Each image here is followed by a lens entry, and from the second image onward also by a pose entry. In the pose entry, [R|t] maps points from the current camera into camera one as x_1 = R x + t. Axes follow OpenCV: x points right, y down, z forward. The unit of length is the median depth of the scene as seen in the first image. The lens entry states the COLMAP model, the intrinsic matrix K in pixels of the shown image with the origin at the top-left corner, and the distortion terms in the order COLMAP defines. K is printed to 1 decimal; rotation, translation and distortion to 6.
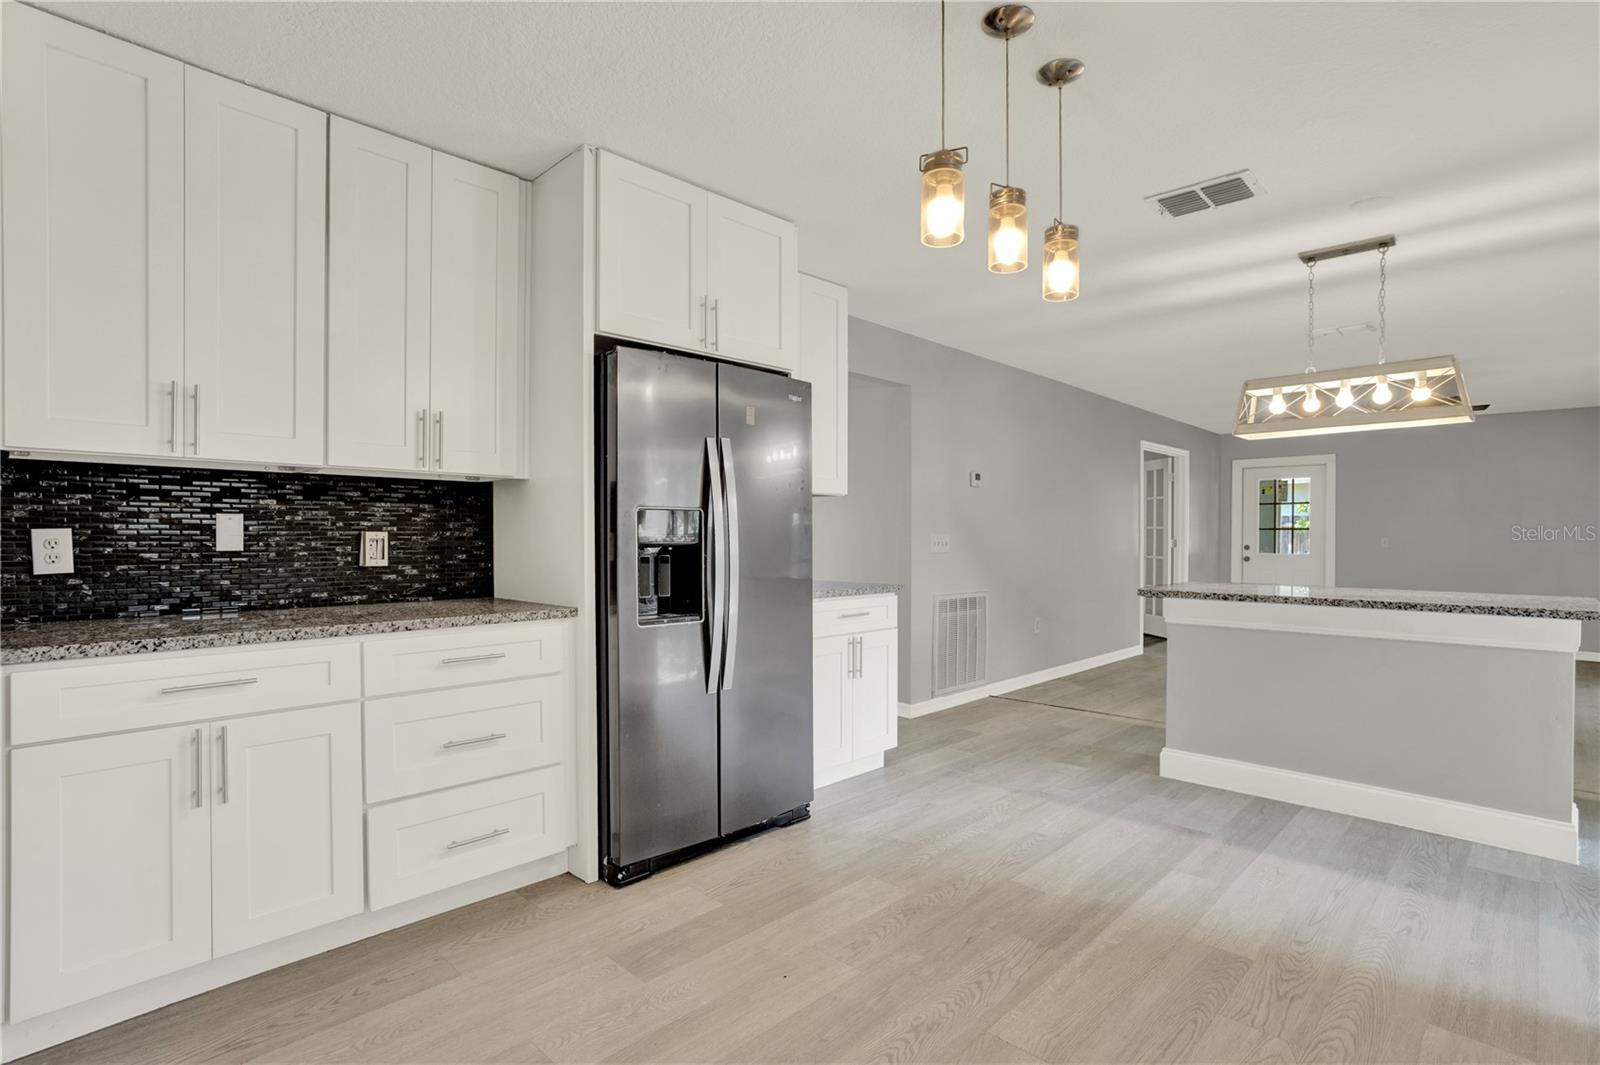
lens RADIAL K [[796.3, 0, 794.2], [0, 796.3, 538.2], [0, 0, 1]] dist [-0.062973, 0.040756]
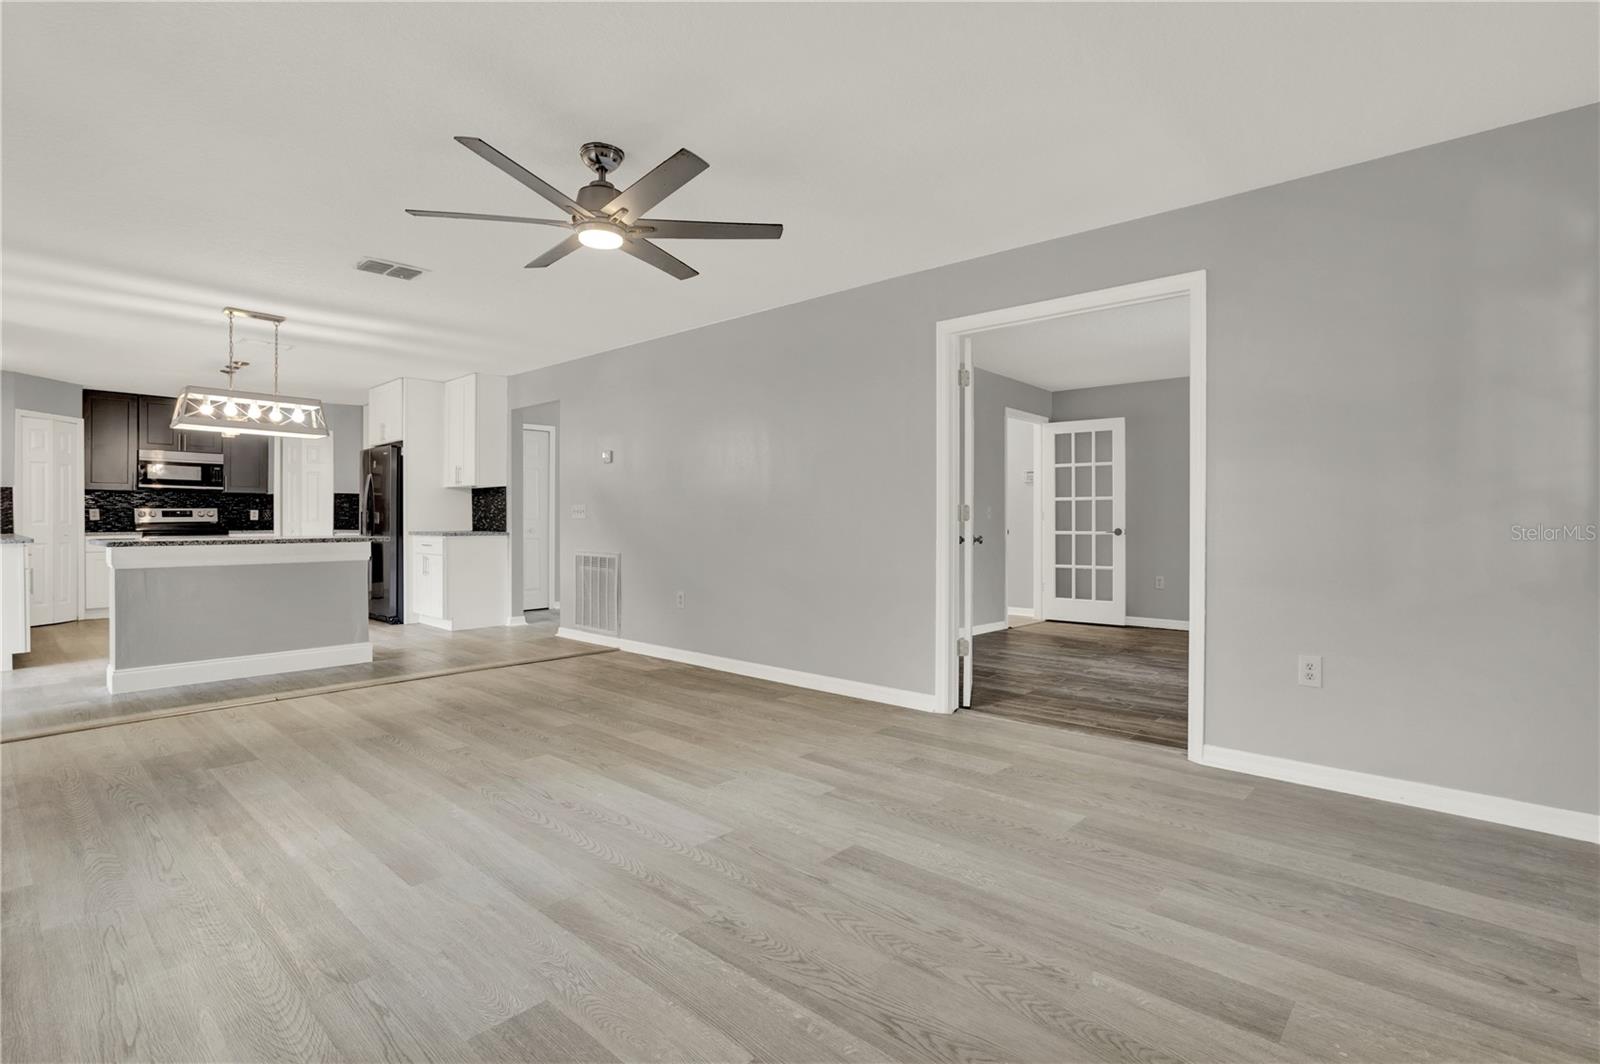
lens RADIAL K [[764.2, 0, 794.6], [0, 764.2, 517.8], [0, 0, 1]] dist [-0.055911, 0.031546]
pose [[0.035743, -0.004019, -0.999353, 3.431246], [-0.004232, 0.999982, -0.004173, 0.047848], [0.999352, 0.004378, 0.035726, 3.114390]]
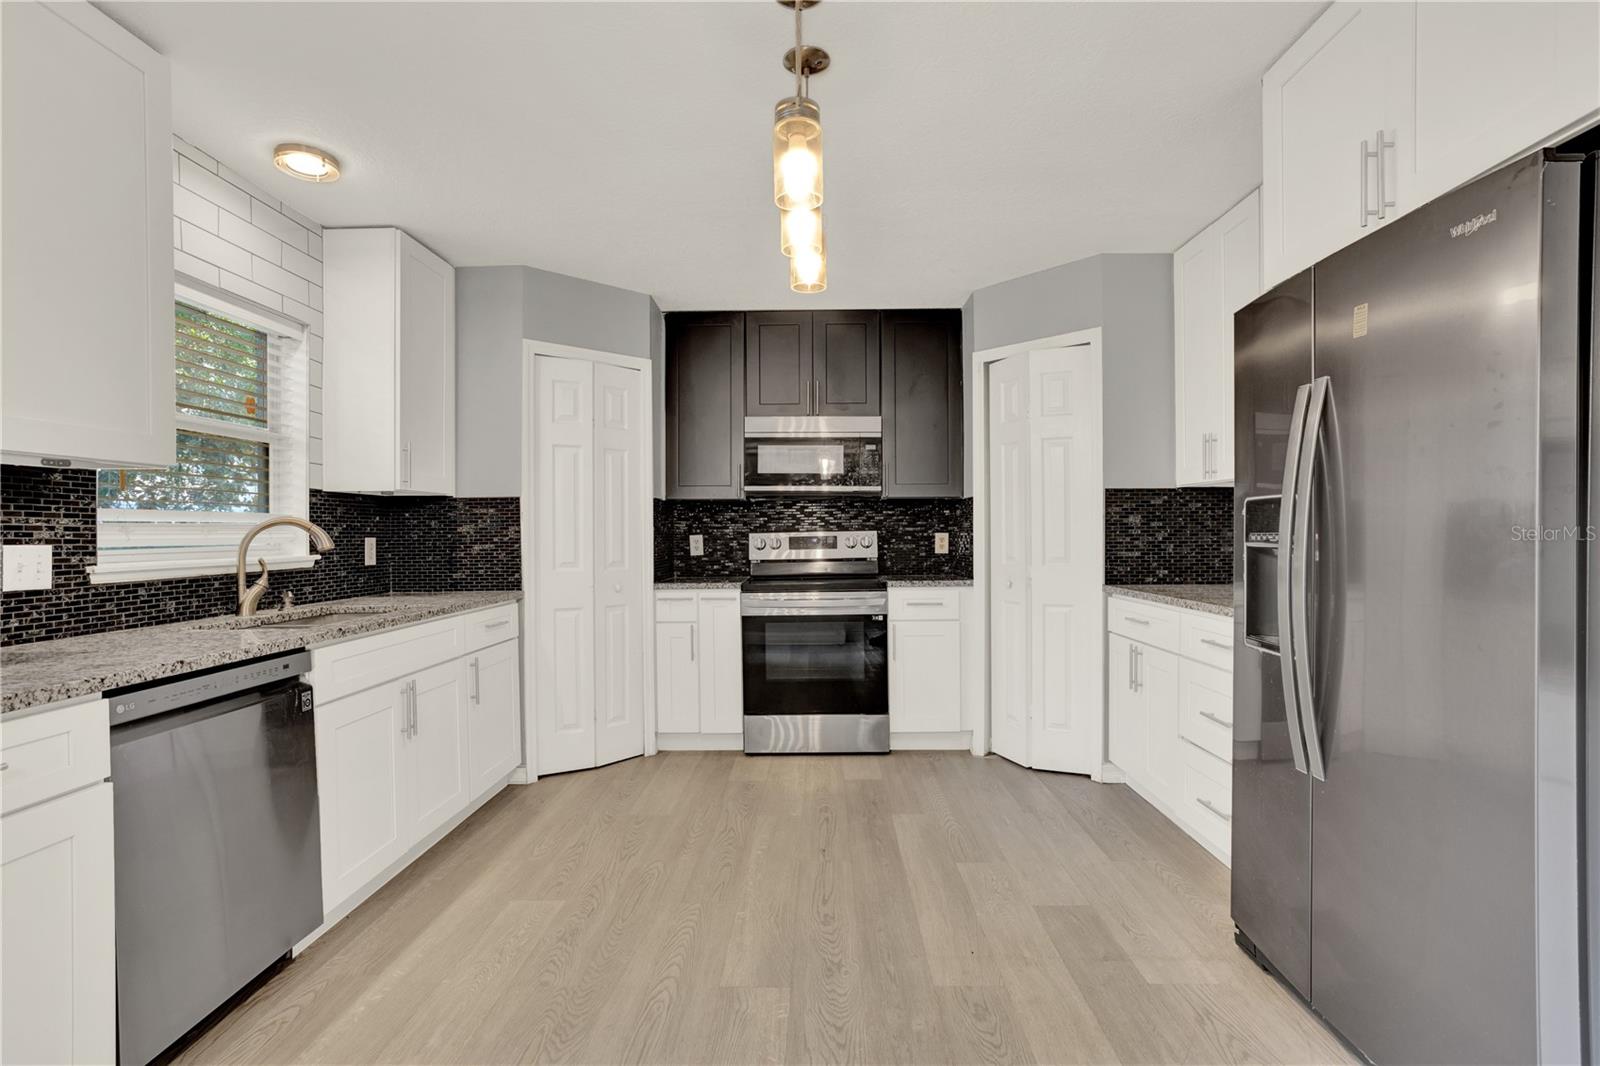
lens RADIAL K [[778.7, 0, 800.9], [0, 778.7, 538.6], [0, 0, 1]] dist [-0.059302, 0.038179]
pose [[-0.733577, 0.008401, -0.679555, 0.801235], [0.002495, 0.999950, 0.009669, -0.007535], [0.679602, 0.005397, -0.733561, 1.496927]]
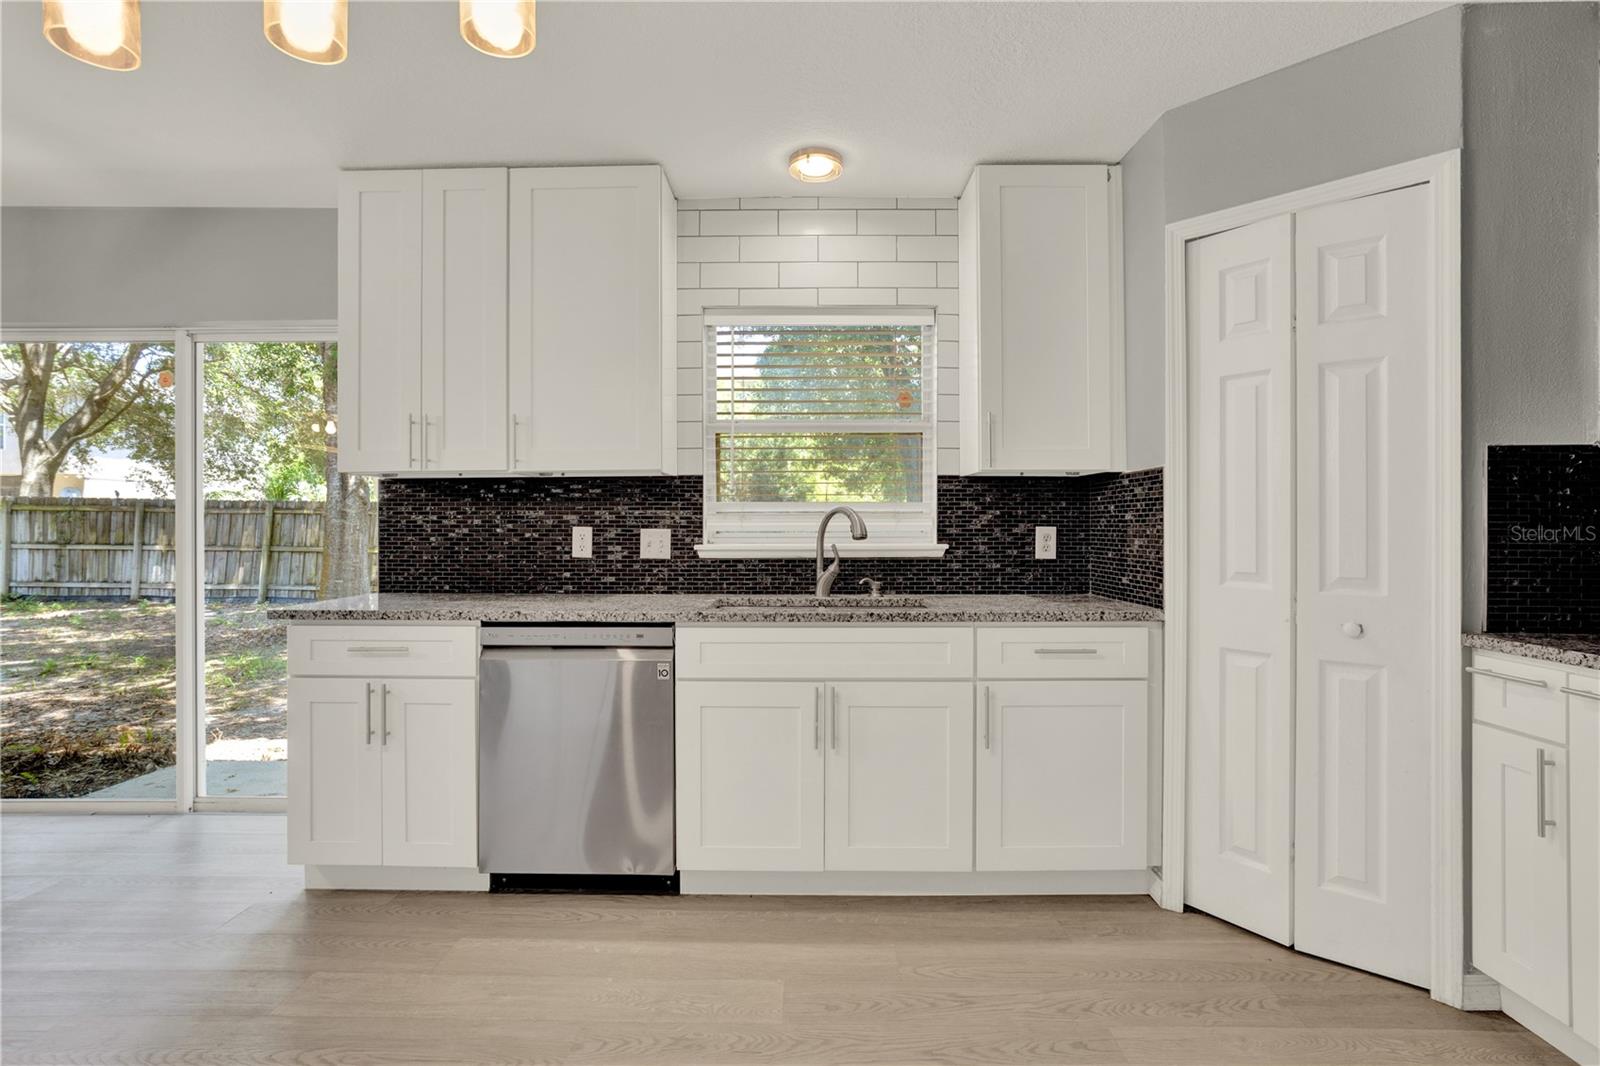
lens RADIAL K [[790.6, 0, 798.8], [0, 790.6, 522.9], [0, 0, 1]] dist [-0.065717, 0.040095]
pose [[-0.689016, -0.002106, 0.724743, -0.312216], [0.001669, 0.999989, 0.004492, -0.009758], [-0.724744, 0.004305, -0.689005, 1.005556]]
